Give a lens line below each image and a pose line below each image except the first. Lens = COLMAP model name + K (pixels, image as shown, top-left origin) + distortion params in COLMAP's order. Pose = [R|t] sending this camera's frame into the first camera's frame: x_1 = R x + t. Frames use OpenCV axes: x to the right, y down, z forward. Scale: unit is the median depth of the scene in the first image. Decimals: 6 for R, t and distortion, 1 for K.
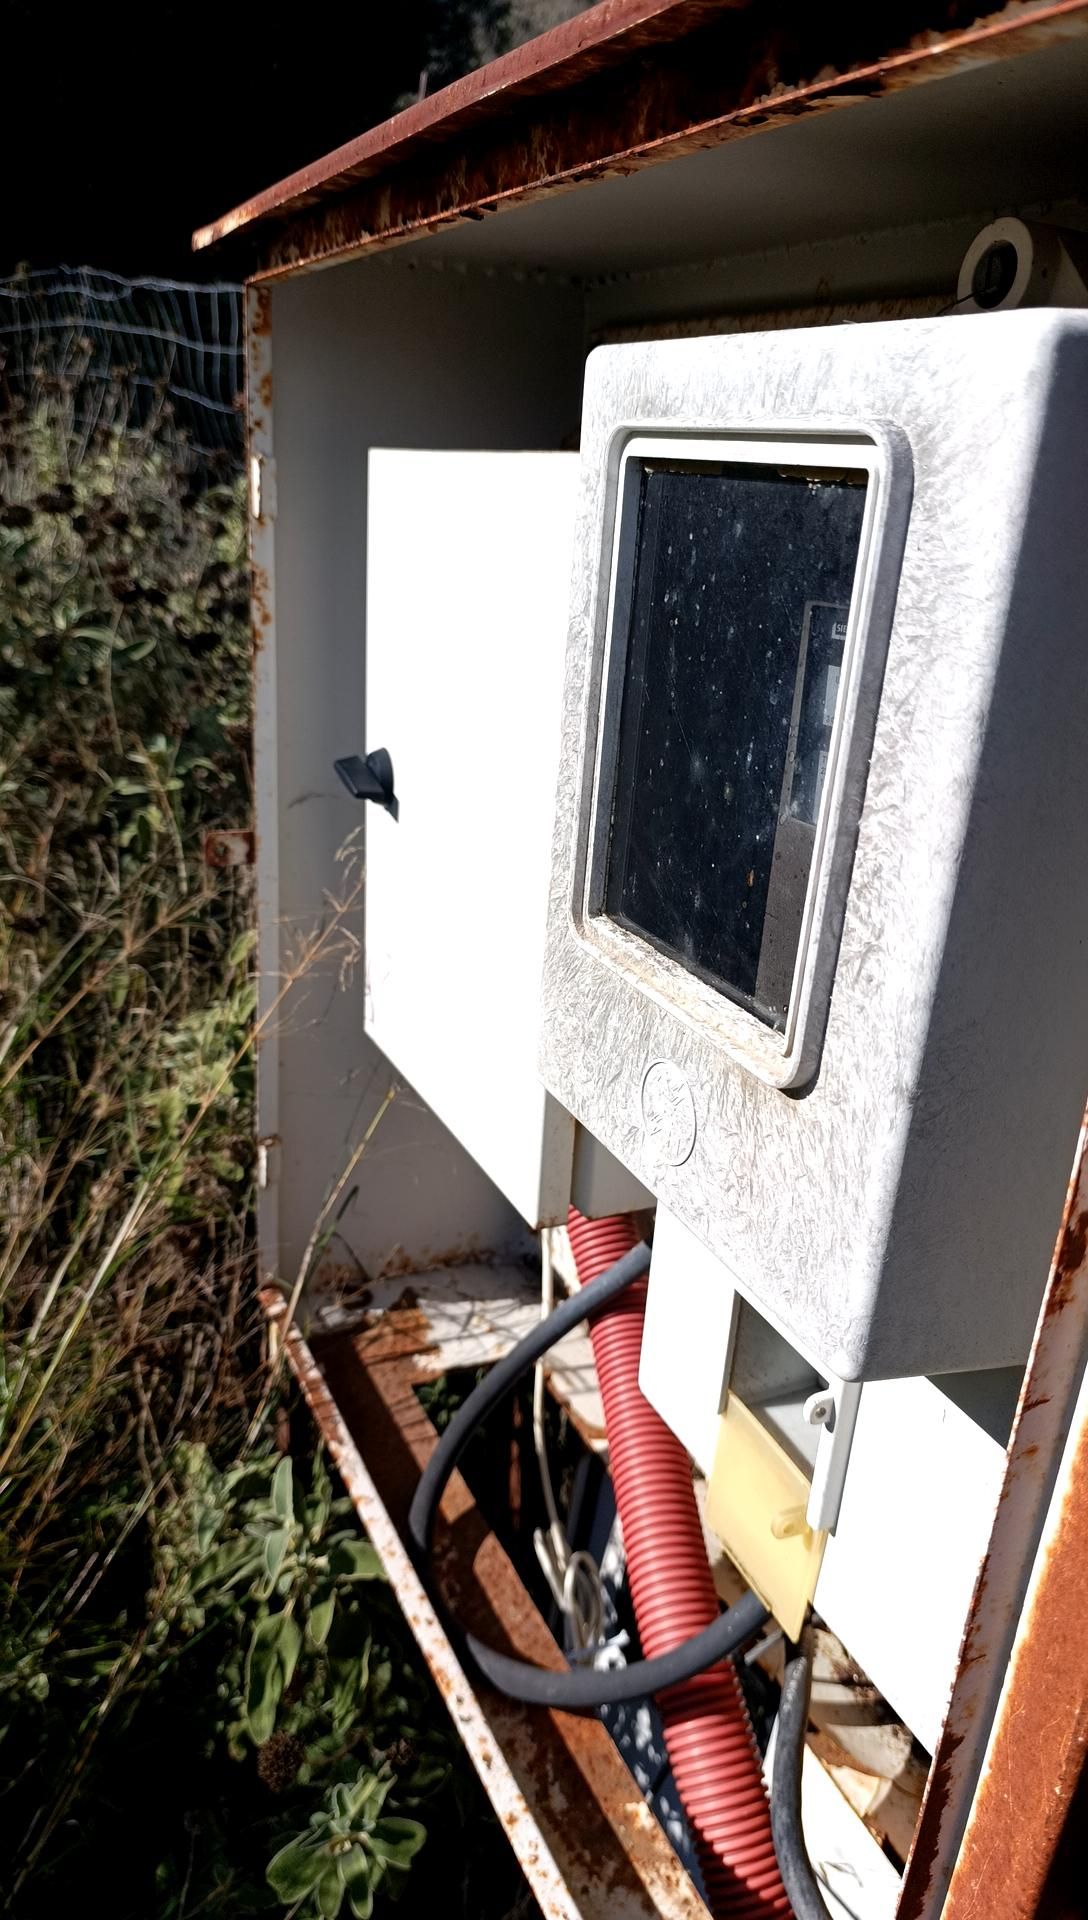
lens RADIAL K [[1296.5, 0, 599.4], [0, 1296.5, 960.5], [0, 0, 1]] dist [-0.032230, -0.000128]
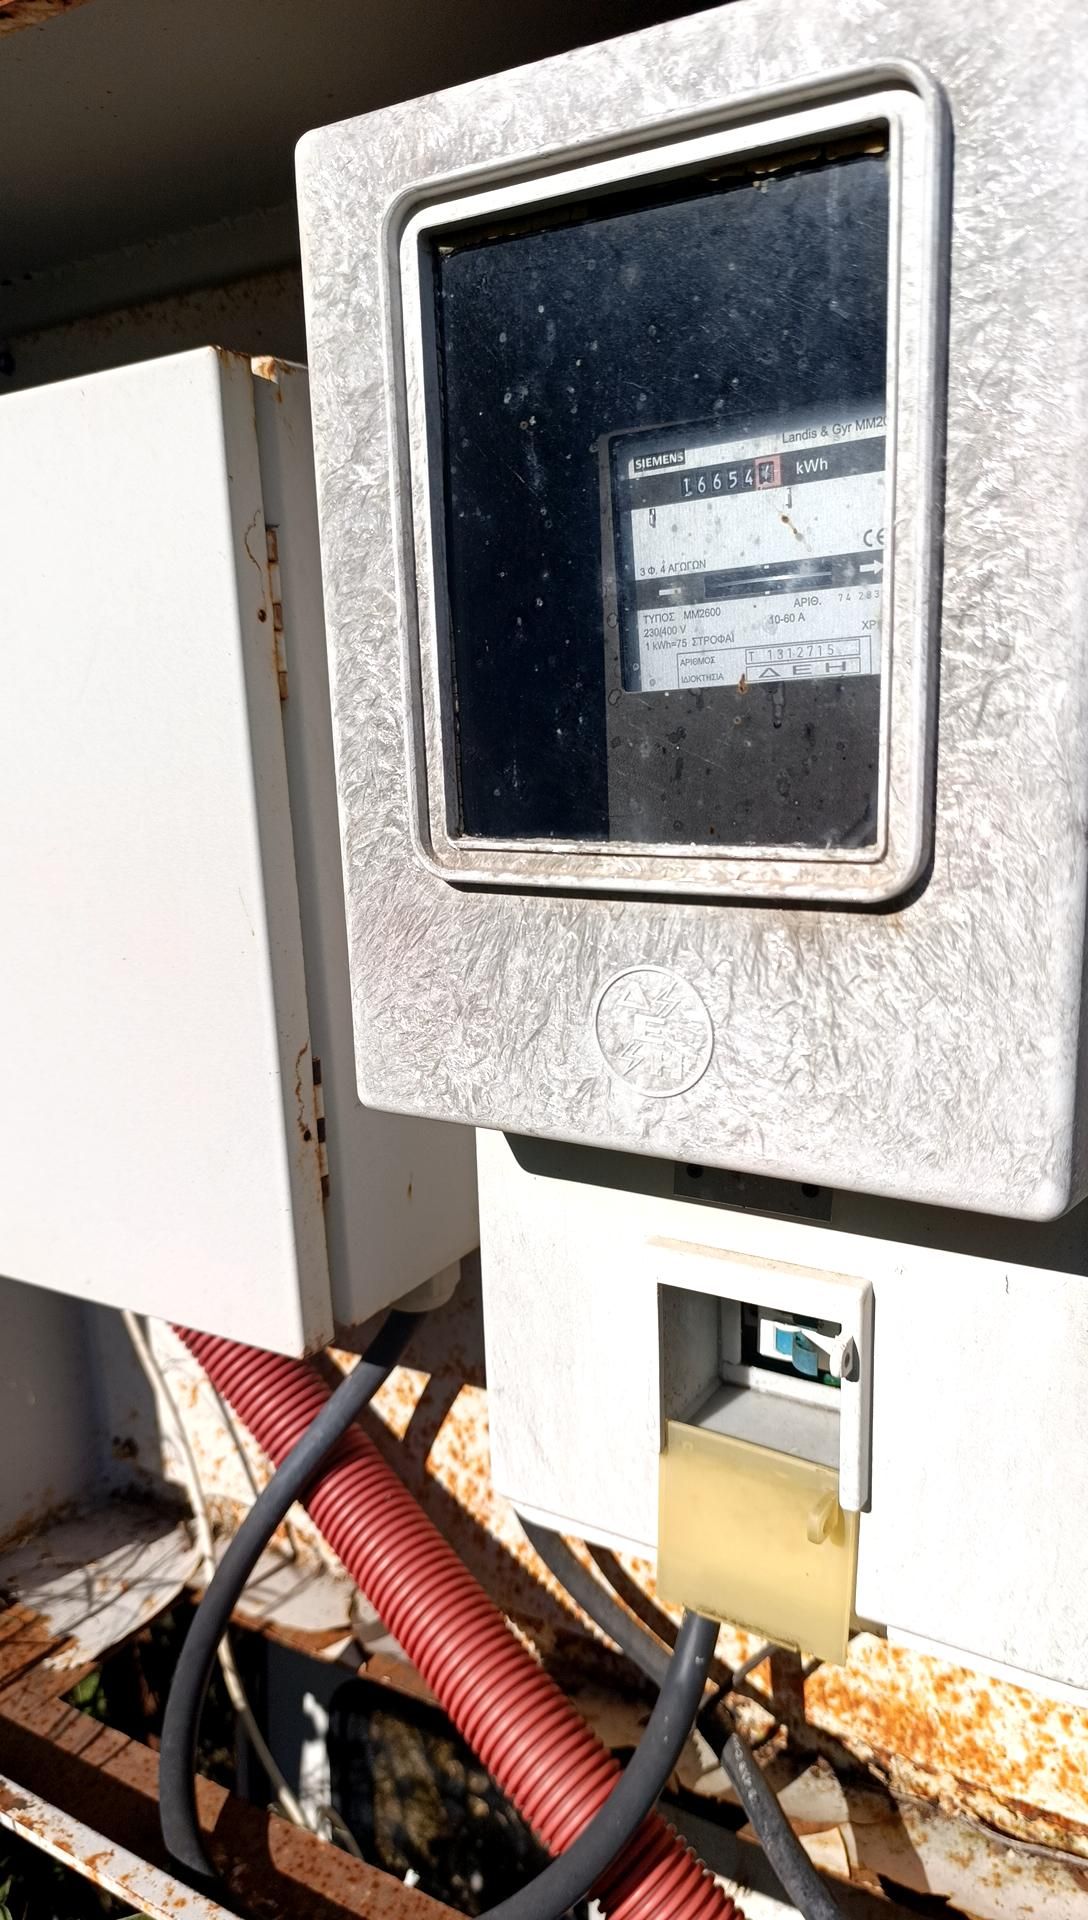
lens RADIAL K [[1296.5, 0, 599.4], [0, 1296.5, 960.5], [0, 0, 1]] dist [-0.032230, -0.000128]
pose [[0.837027, -0.215556, 0.502913, -0.382699], [0.278311, 0.959075, -0.052135, 0.114432], [-0.471093, 0.183604, 0.862763, 0.348939]]
